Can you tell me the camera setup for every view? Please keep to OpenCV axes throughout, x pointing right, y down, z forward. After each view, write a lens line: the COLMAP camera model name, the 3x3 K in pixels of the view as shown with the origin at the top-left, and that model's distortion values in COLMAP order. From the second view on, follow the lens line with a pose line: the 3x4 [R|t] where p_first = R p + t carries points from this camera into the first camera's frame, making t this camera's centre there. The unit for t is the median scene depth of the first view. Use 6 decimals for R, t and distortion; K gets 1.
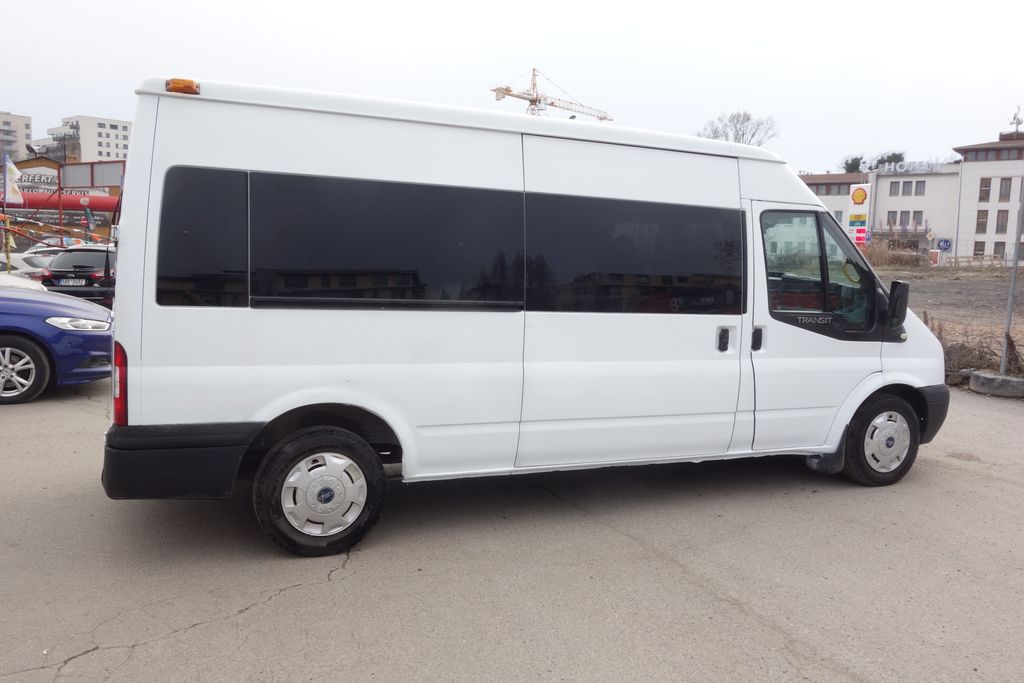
lens RADIAL K [[812.5, 0, 510.5], [0, 812.5, 341.4], [0, 0, 1]] dist [-0.001867, 0.003356]
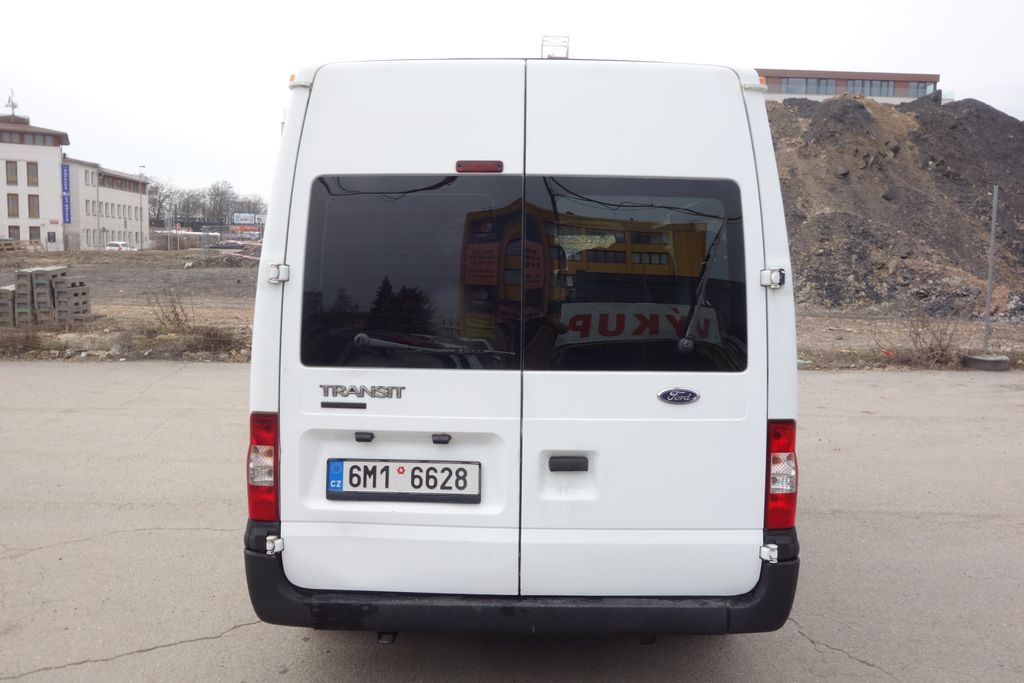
lens RADIAL K [[814.5, 0, 510.7], [0, 814.5, 341.1], [0, 0, 1]] dist [-0.000253, -0.004087]
pose [[0.412274, -0.112400, 0.904100, -0.934116], [0.092751, 0.992383, 0.081081, -0.116223], [-0.906326, 0.050428, 0.419559, 0.672106]]
